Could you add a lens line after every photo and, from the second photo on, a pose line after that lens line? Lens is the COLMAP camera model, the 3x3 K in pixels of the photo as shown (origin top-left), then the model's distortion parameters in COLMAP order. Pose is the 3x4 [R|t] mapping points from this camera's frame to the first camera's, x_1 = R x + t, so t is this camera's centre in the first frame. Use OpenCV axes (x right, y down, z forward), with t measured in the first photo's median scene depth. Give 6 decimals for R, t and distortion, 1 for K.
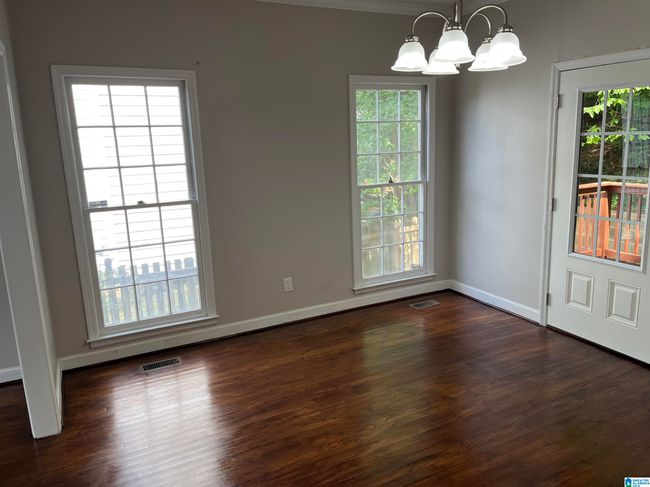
lens RADIAL K [[491.4, 0, 323.3], [0, 491.4, 237.4], [0, 0, 1]] dist [0.048580, -0.043783]
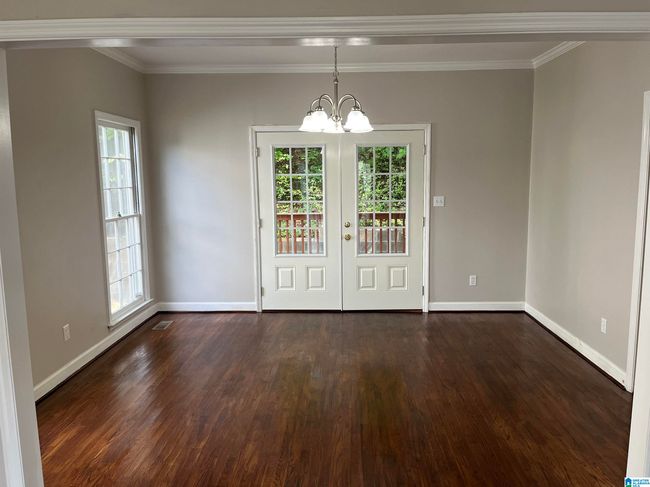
lens RADIAL K [[491.4, 0, 327.2], [0, 491.4, 238.1], [0, 0, 1]] dist [0.048580, -0.043783]
pose [[0.488333, -0.082673, 0.868732, -0.628202], [0.169379, 0.985550, -0.001421, 0.009765], [-0.856061, 0.147840, 0.495280, 0.133530]]
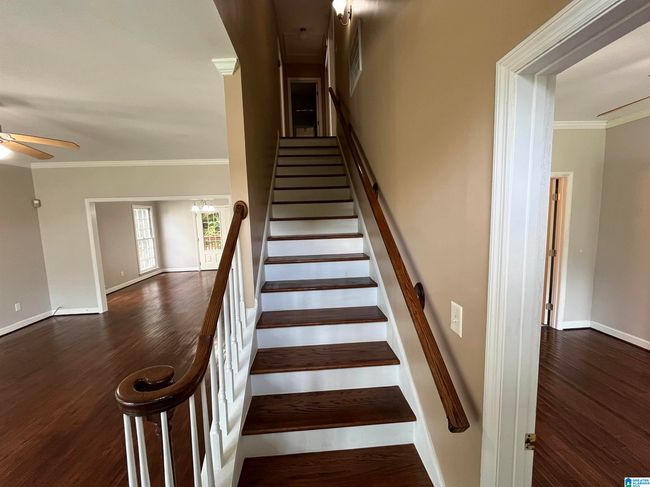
lens RADIAL K [[263.4, 0, 322.9], [0, 263.4, 243.4], [0, 0, 1]] dist [-0.001820, 0.001010]
pose [[0.403616, -0.077690, 0.911624, -1.028137], [0.202263, 0.979312, -0.006092, 0.173919], [-0.892291, 0.186847, 0.410980, -0.749719]]
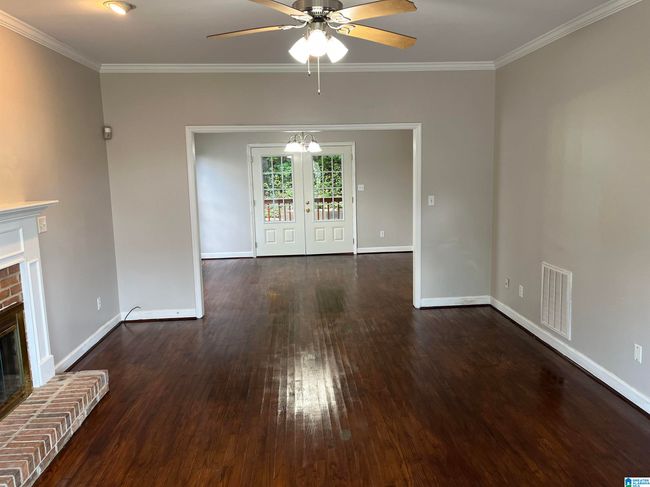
lens RADIAL K [[491.4, 0, 326.9], [0, 491.4, 241.4], [0, 0, 1]] dist [0.048580, -0.043783]
pose [[0.396264, -0.112555, 0.911212, -1.437367], [0.194515, 0.980221, 0.036490, 0.087249], [-0.897295, 0.162785, 0.410319, -0.214635]]
